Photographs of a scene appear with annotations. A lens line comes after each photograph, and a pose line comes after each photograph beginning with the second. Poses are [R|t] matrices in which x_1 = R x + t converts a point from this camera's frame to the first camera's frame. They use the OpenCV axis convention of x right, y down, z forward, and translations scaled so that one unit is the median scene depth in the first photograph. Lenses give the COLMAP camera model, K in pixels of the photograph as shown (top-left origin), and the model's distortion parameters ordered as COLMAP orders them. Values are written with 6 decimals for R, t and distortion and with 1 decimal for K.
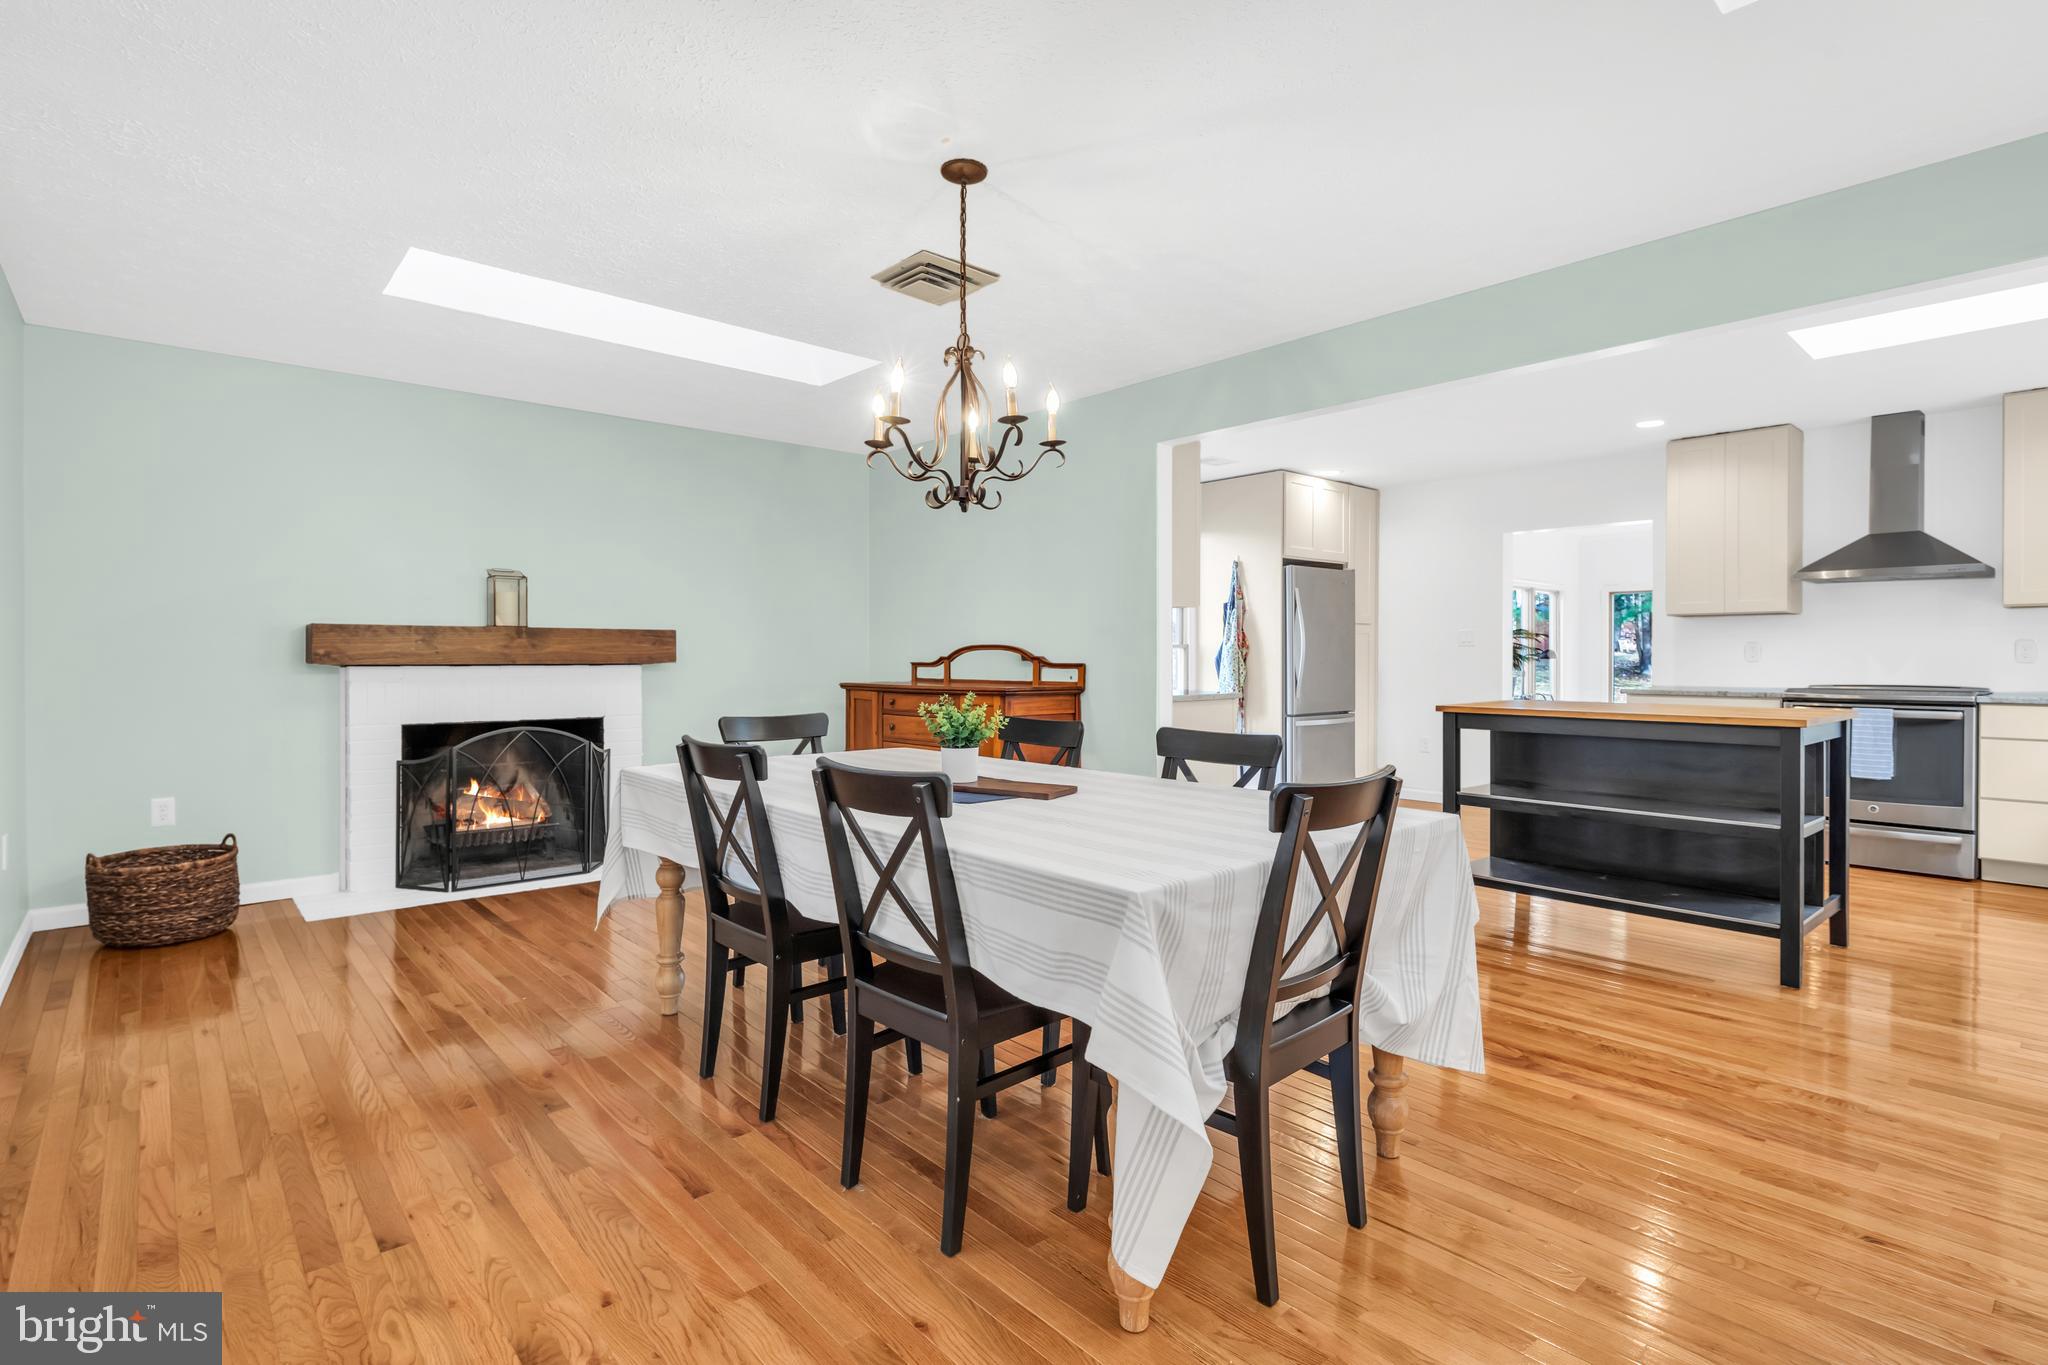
lens RADIAL K [[983.0, 0, 1017.3], [0, 983.0, 662.7], [0, 0, 1]] dist [0.002836, -0.000453]
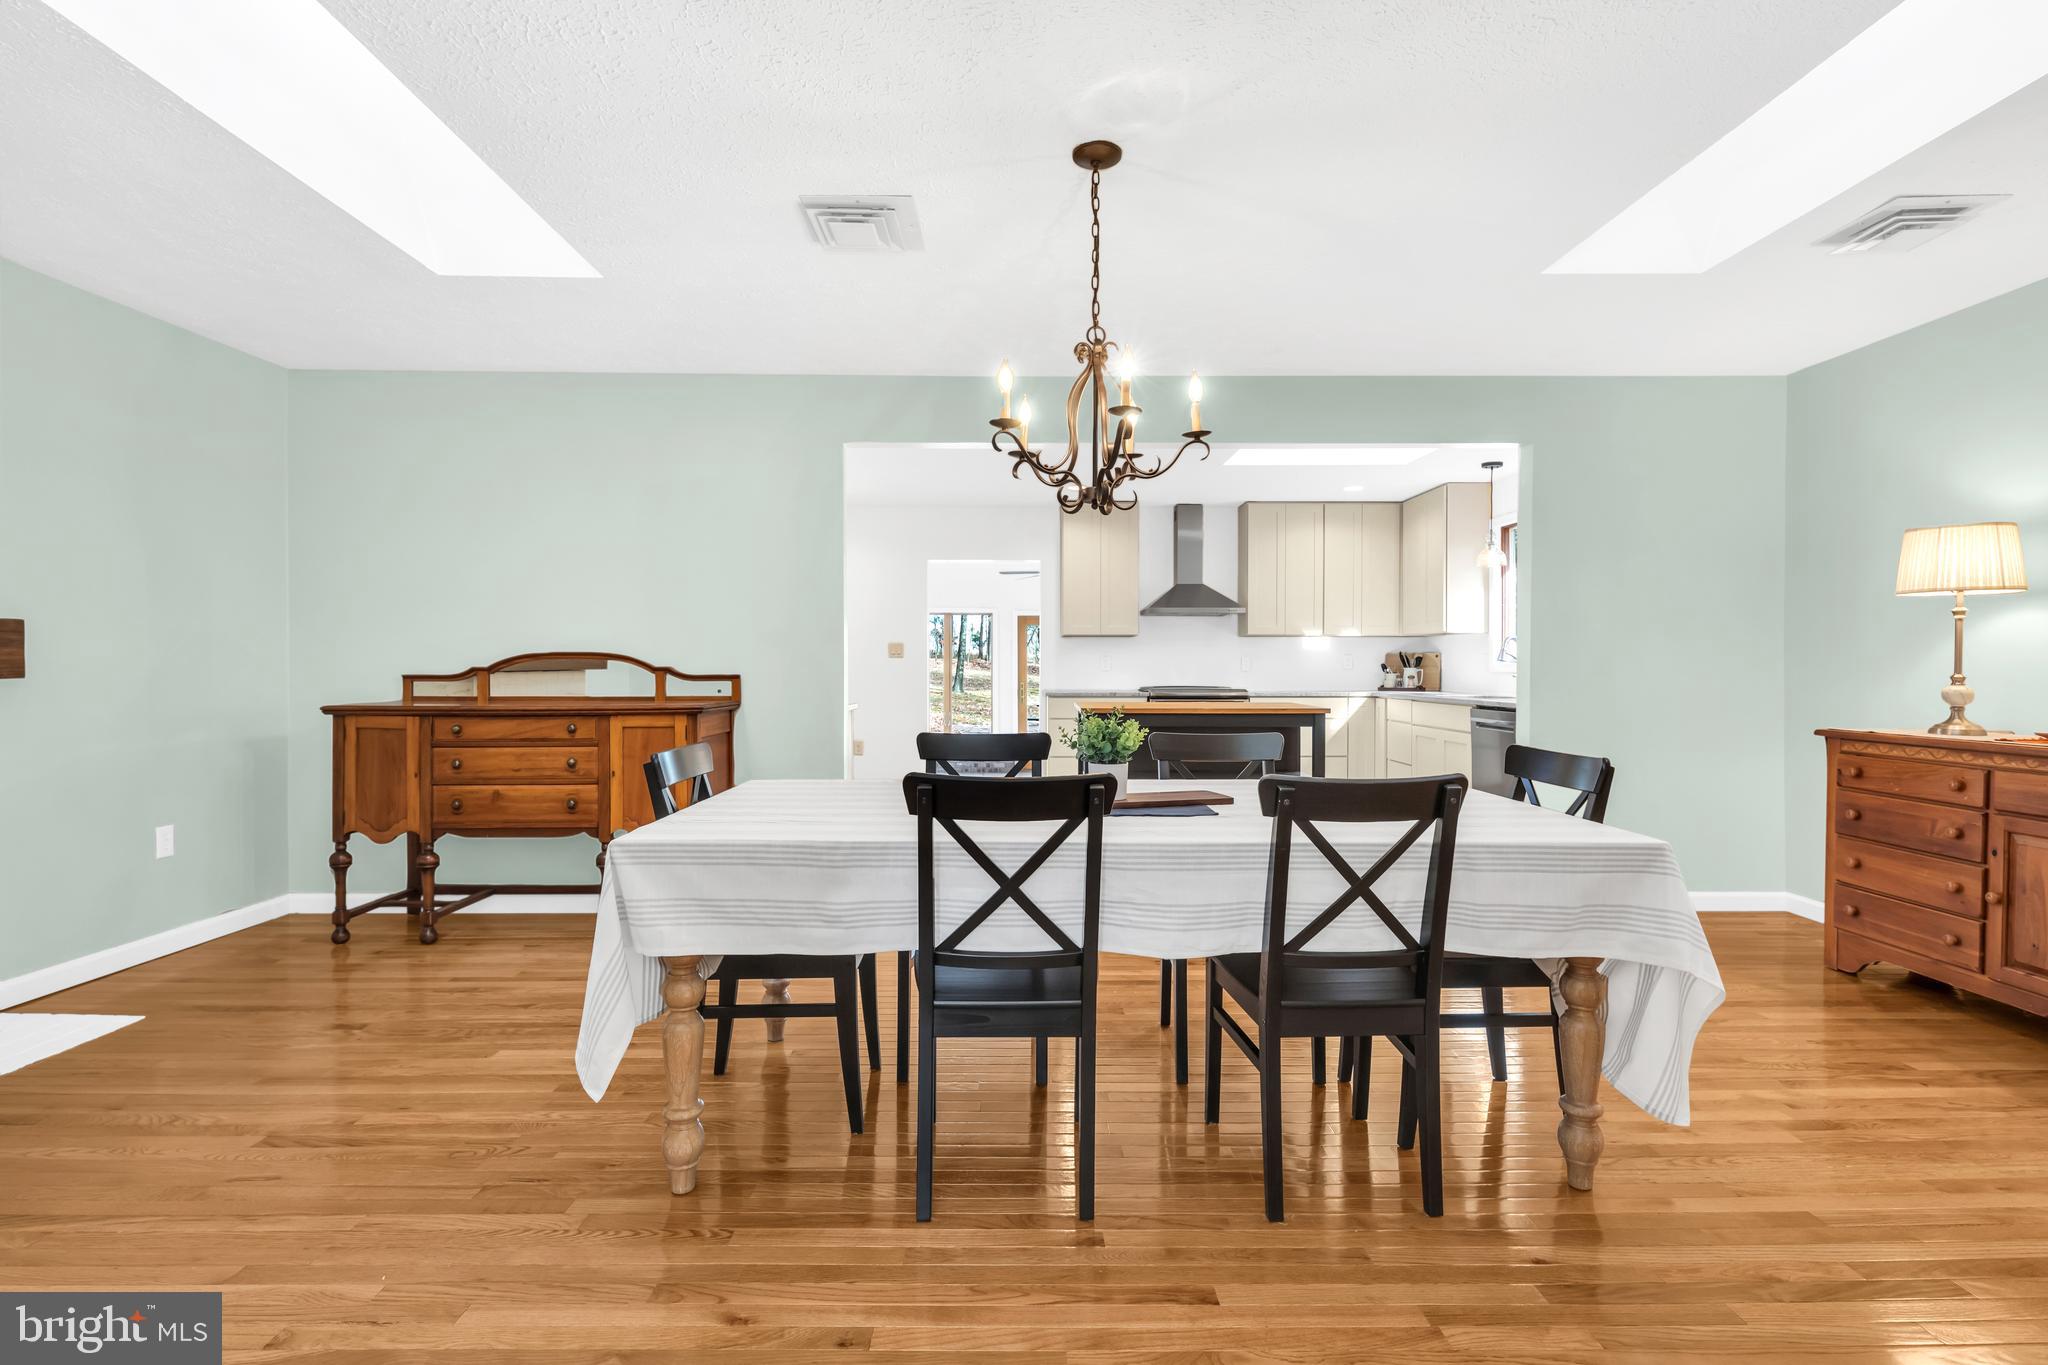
lens RADIAL K [[987.6, 0, 1021.6], [0, 987.6, 674.2], [0, 0, 1]] dist [0.002168, -0.001580]
pose [[0.649694, -0.005681, 0.760175, -0.438751], [0.003075, 0.999984, 0.004845, -0.003469], [-0.760190, -0.000810, 0.649700, 0.230026]]
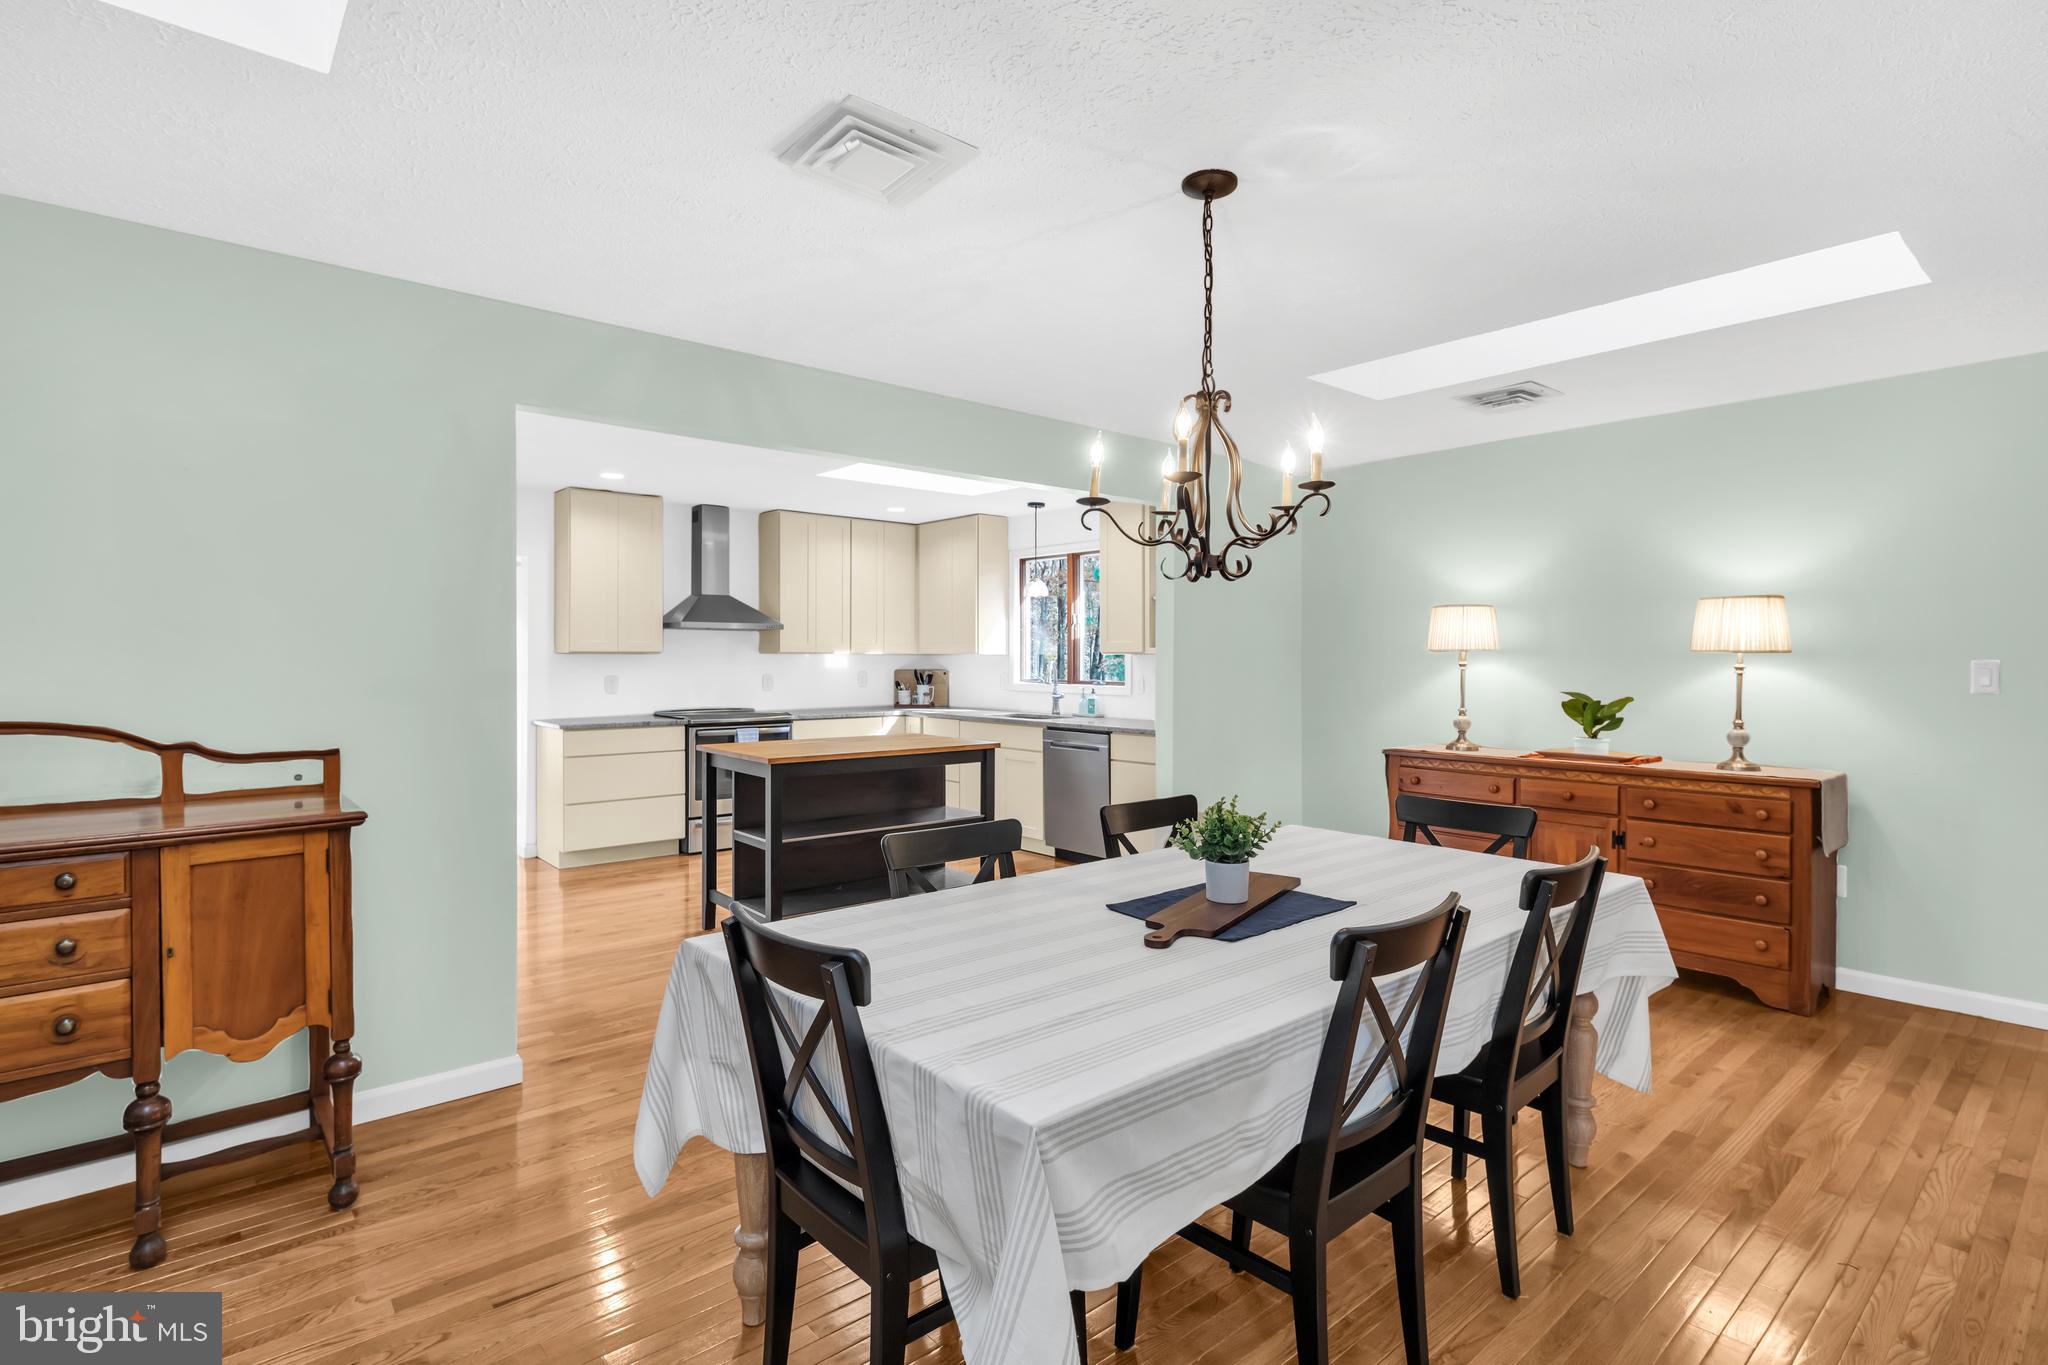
lens RADIAL K [[999.7, 0, 1031.9], [0, 999.7, 664.3], [0, 0, 1]] dist [-0.000532, -0.000082]
pose [[-0.008962, -0.007212, 0.999934, -0.490585], [0.002162, 0.999972, 0.007231, -0.049133], [-0.999958, 0.002227, -0.008946, 0.612198]]
